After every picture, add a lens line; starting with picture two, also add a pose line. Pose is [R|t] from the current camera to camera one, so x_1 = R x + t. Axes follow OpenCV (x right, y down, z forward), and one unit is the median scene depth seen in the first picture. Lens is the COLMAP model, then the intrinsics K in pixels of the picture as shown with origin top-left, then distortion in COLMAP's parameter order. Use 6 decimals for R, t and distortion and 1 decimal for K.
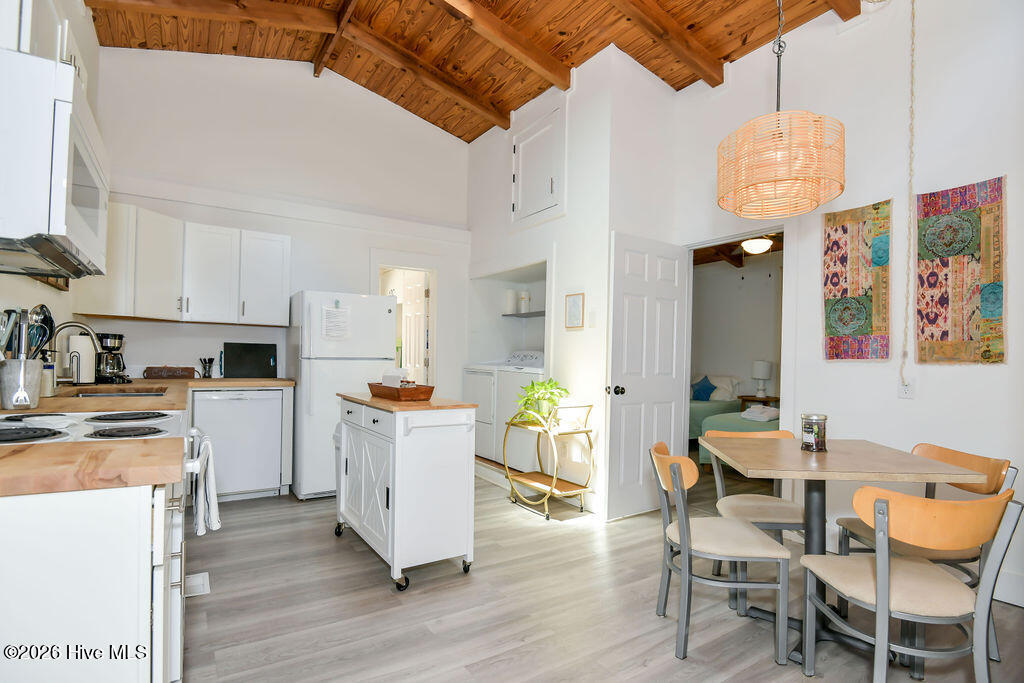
lens RADIAL K [[515.7, 0, 509.4], [0, 515.7, 341.5], [0, 0, 1]] dist [-0.015092, -0.007166]
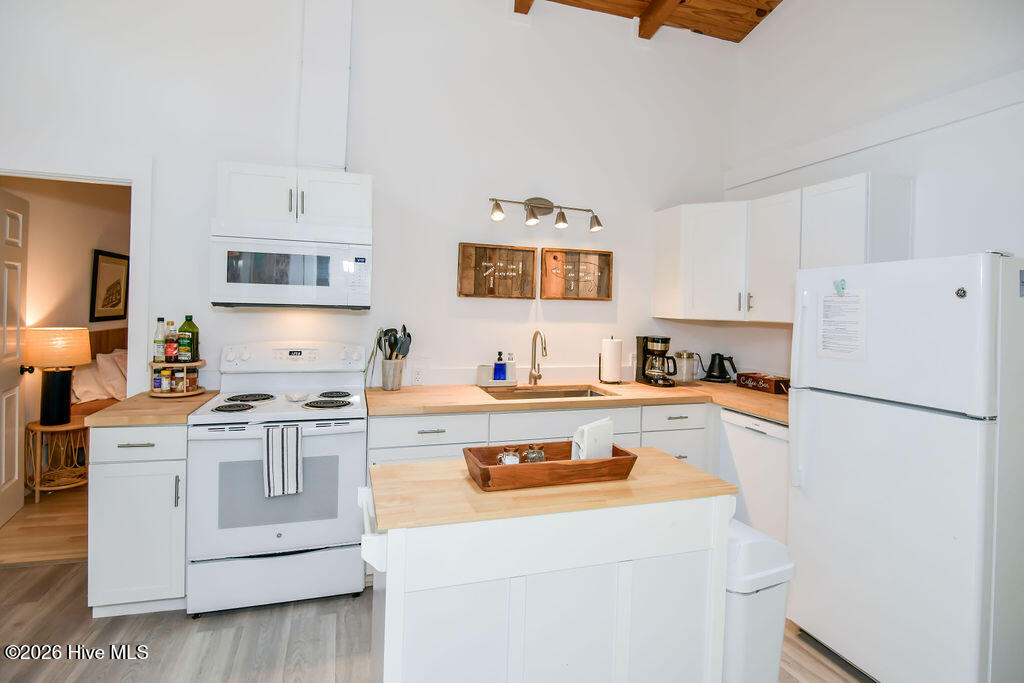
lens RADIAL K [[501.6, 0, 515.3], [0, 501.6, 306.3], [0, 0, 1]] dist [-0.002229, -0.000286]
pose [[-0.245564, -0.025833, -0.969036, 0.227028], [0.003832, 0.999611, -0.027619, -0.040919], [0.969373, -0.010496, -0.245369, 0.780337]]
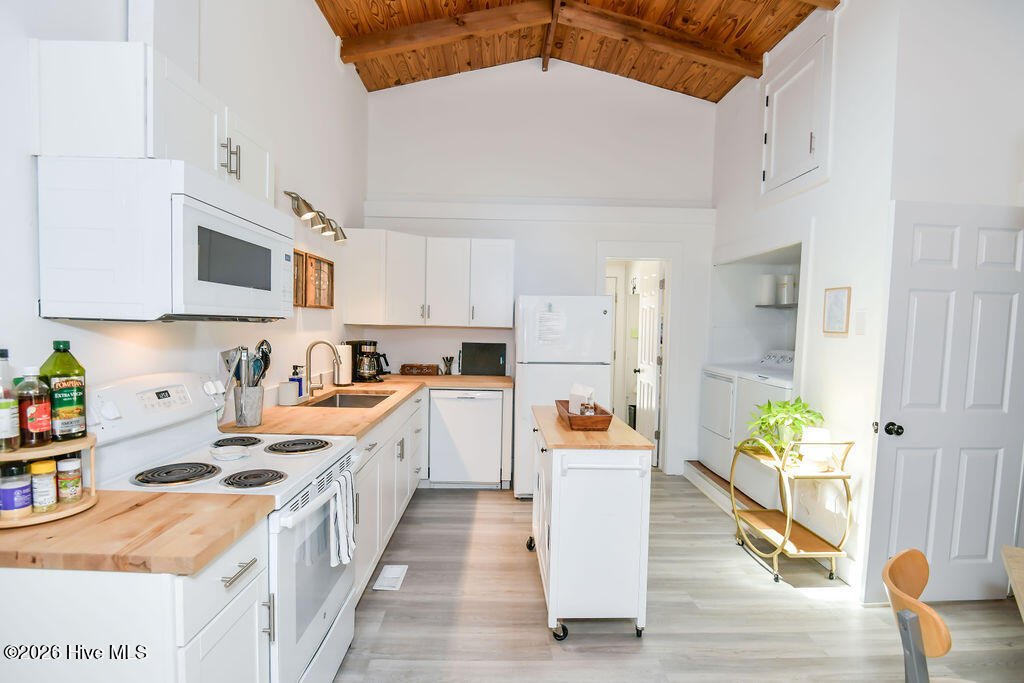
lens RADIAL K [[509.3, 0, 510.7], [0, 509.3, 342.6], [0, 0, 1]] dist [-0.010812, -0.006419]
pose [[0.852769, 0.019383, -0.521929, 0.107754], [0.012599, 0.998257, 0.057659, -0.061011], [0.522137, -0.055746, 0.851038, 0.123752]]
